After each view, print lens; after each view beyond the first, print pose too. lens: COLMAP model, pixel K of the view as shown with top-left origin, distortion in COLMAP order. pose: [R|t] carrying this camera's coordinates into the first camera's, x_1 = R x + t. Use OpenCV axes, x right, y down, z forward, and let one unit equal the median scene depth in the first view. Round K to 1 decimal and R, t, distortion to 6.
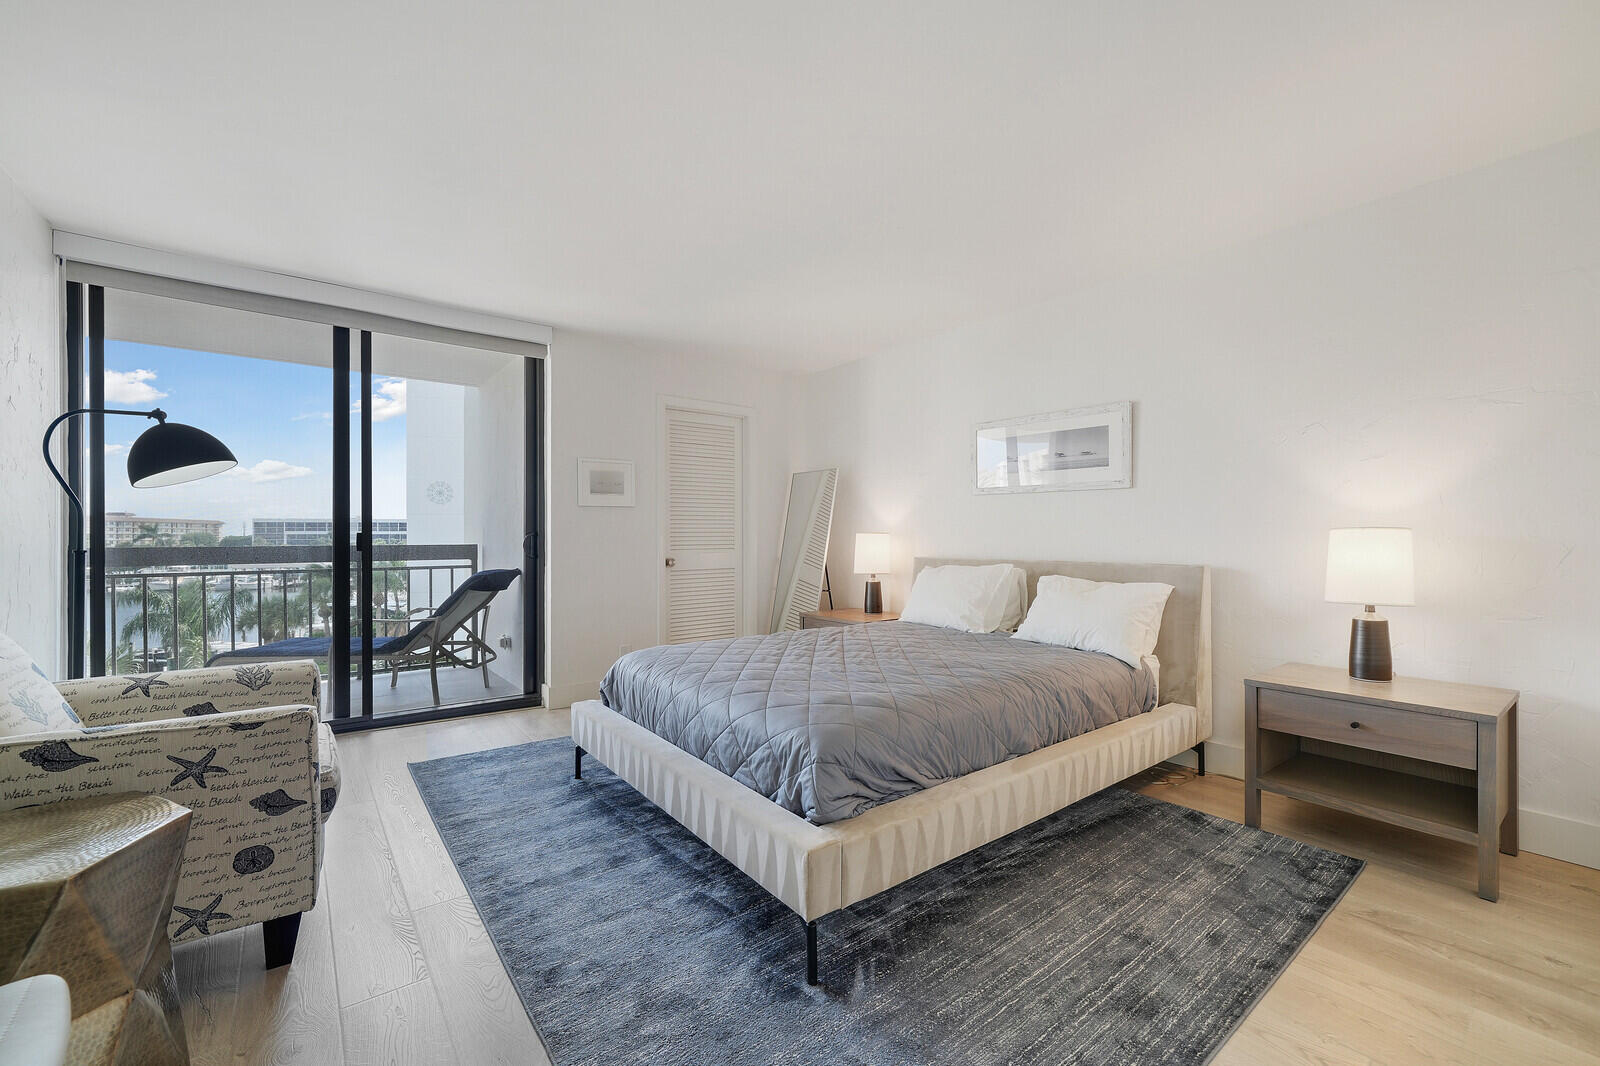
lens RADIAL K [[640.3, 0, 815.0], [0, 640.3, 533.3], [0, 0, 1]] dist [-0.015144, -0.000439]
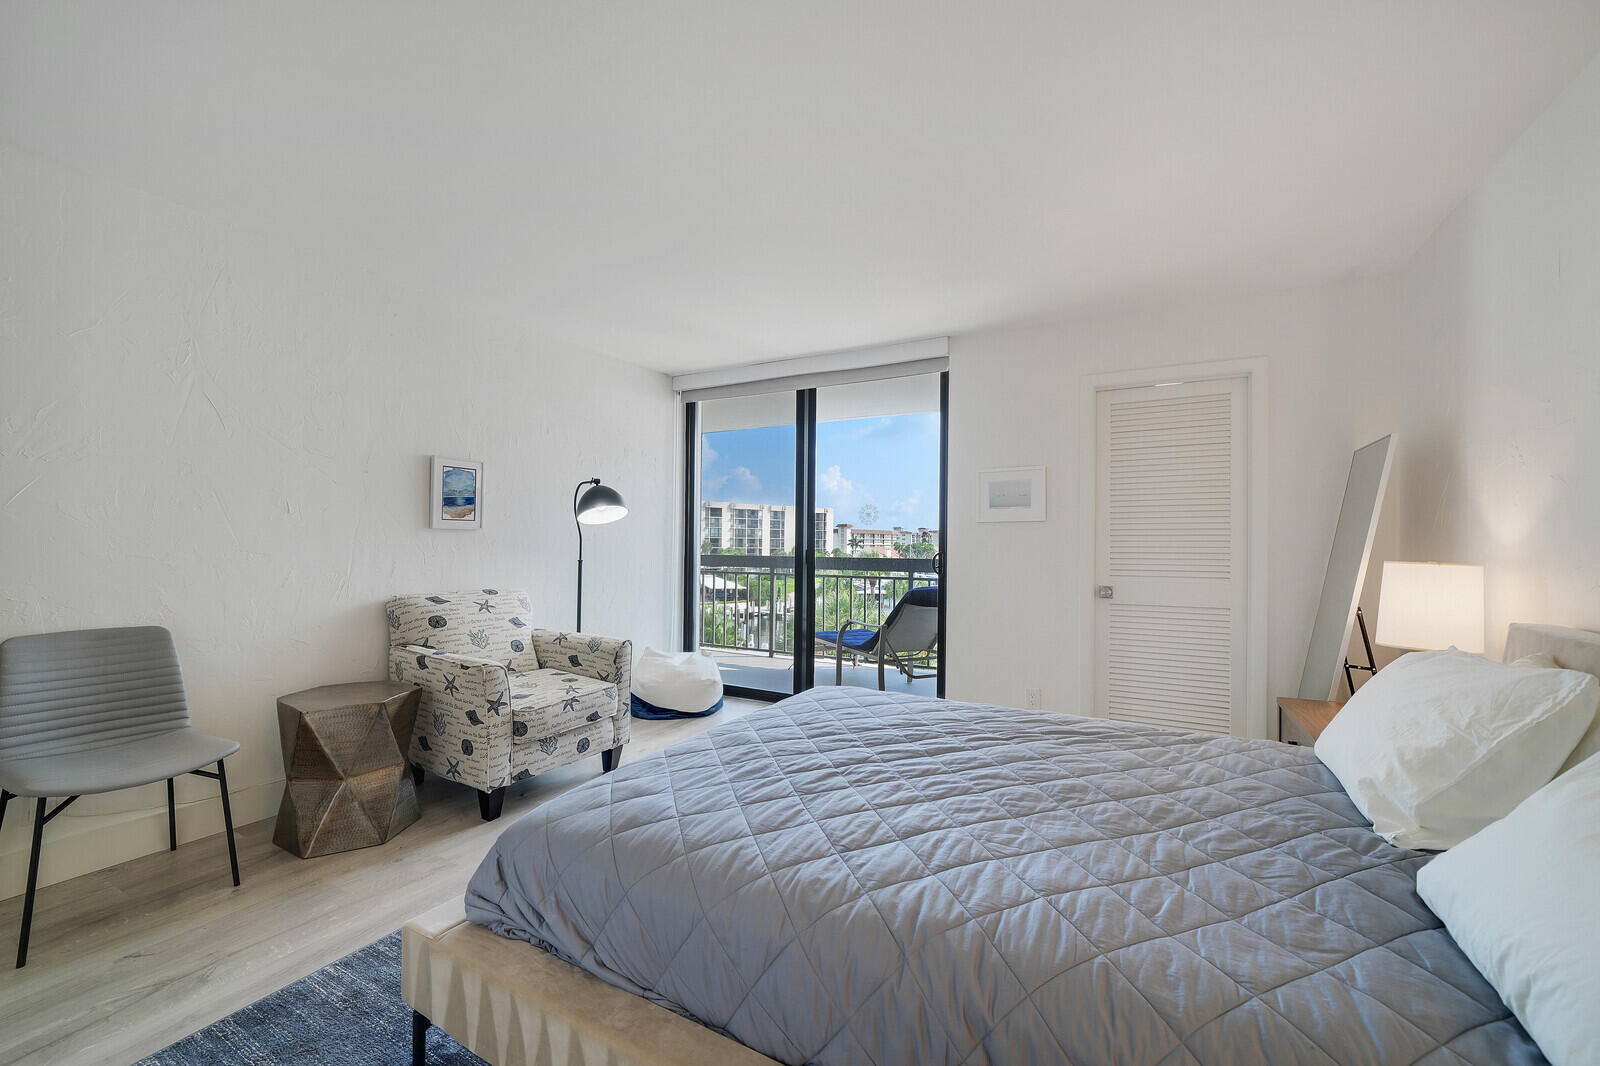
lens RADIAL K [[640.3, 0, 799.2], [0, 640.3, 536.8], [0, 0, 1]] dist [-0.015144, -0.000439]
pose [[0.381592, -0.007535, -0.924300, 1.004813], [-0.004838, 0.999937, -0.010149, -0.033210], [0.924318, 0.008345, 0.381531, 1.135047]]
